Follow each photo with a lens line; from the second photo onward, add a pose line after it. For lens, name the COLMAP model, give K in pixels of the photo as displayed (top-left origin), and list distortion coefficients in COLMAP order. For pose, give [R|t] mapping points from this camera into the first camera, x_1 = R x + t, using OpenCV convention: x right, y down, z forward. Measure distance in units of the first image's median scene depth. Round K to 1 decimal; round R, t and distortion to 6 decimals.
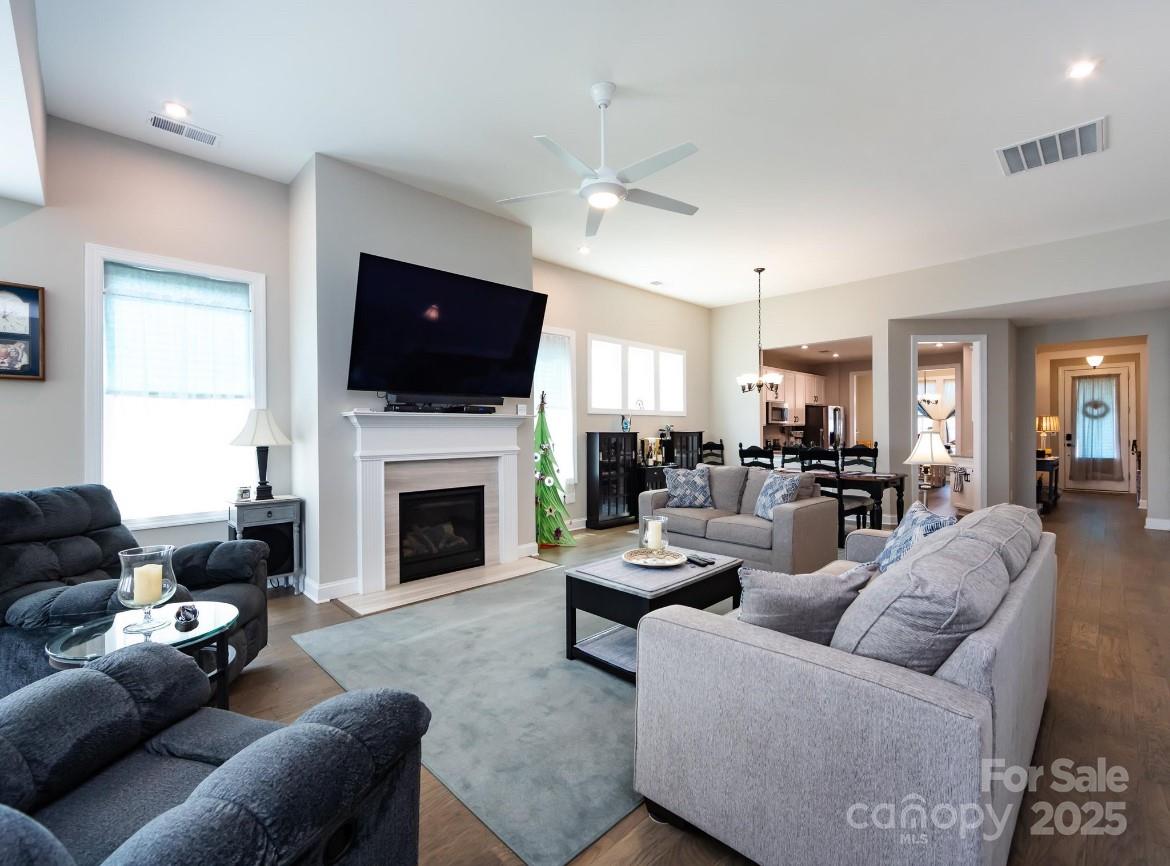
lens RADIAL K [[518.7, 0, 585.5], [0, 518.7, 433.9], [0, 0, 1]] dist [-0.001086, -0.000386]
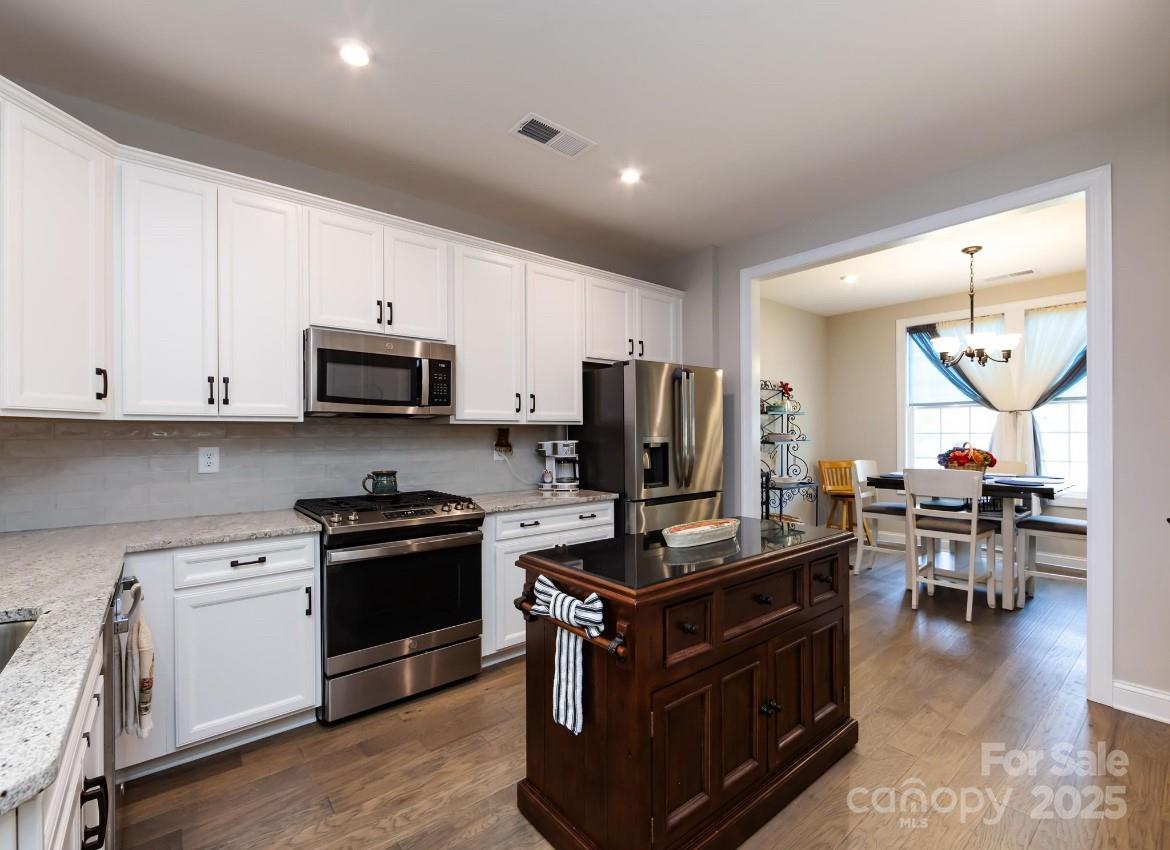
lens RADIAL K [[512.1, 0, 581.0], [0, 512.1, 434.5], [0, 0, 1]] dist [-0.001617, 0.000206]
pose [[0.995372, 0.002768, -0.096058, 0.649595], [-0.002910, 0.999995, -0.001332, -0.012646], [0.096054, 0.001605, 0.995375, 0.962589]]
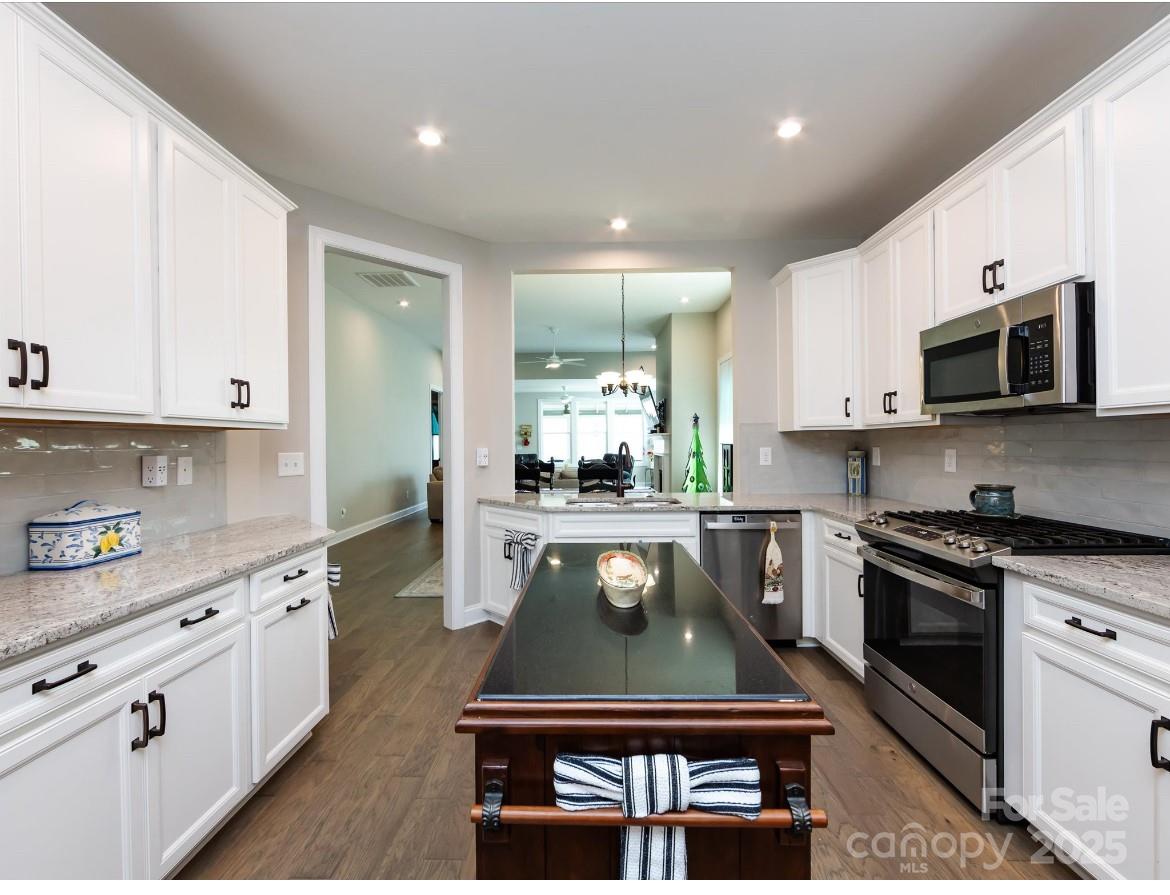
lens RADIAL K [[531.7, 0, 582.0], [0, 531.7, 445.2], [0, 0, 1]] dist [0.001785, 0.000096]
pose [[-0.713459, 0.016035, -0.700514, 0.808996], [0.012617, 0.999870, 0.010038, -0.014096], [0.700583, -0.001677, -0.713569, 1.296913]]
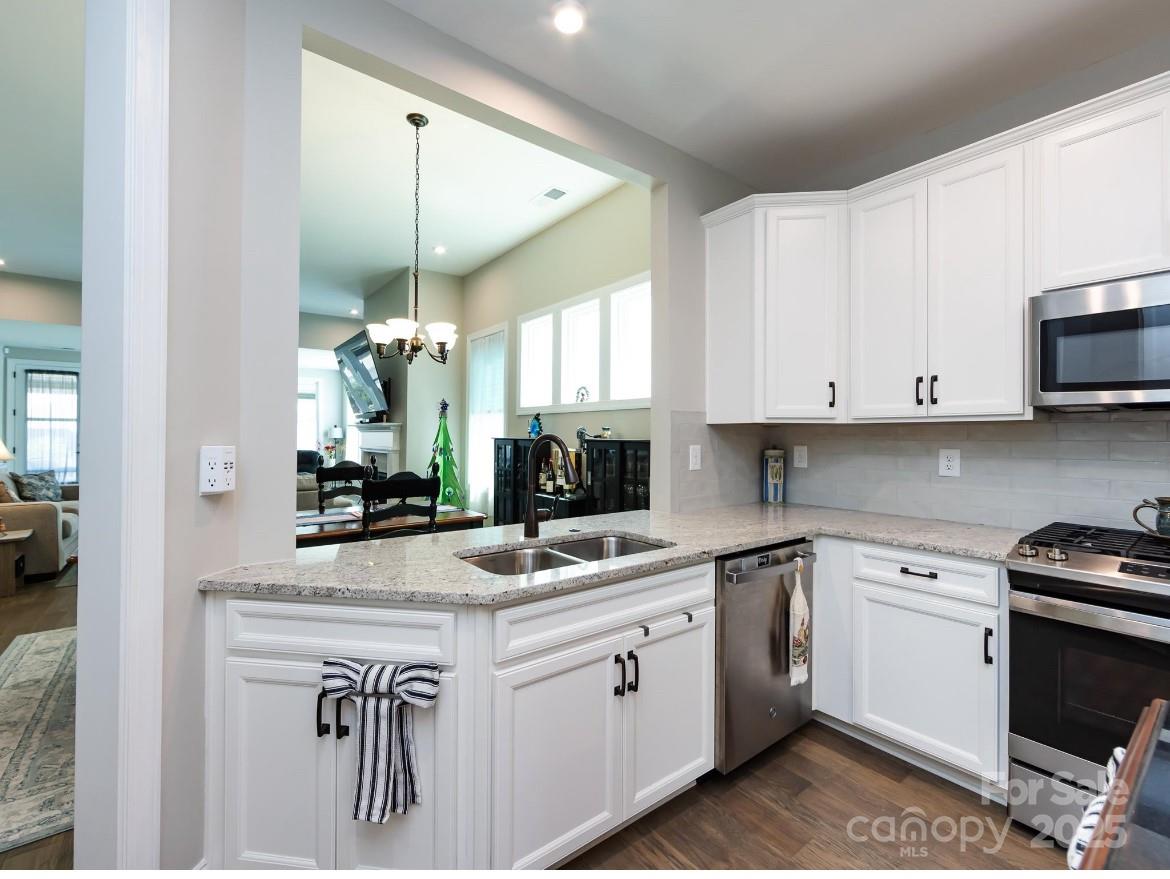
lens RADIAL K [[519.6, 0, 584.7], [0, 519.6, 432.6], [0, 0, 1]] dist [0.001162, 0.000191]
pose [[-0.111434, -0.001032, -0.993771, 0.710614], [-0.007049, 0.999975, -0.000248, -0.012878], [0.993747, 0.006977, -0.111438, 1.063287]]
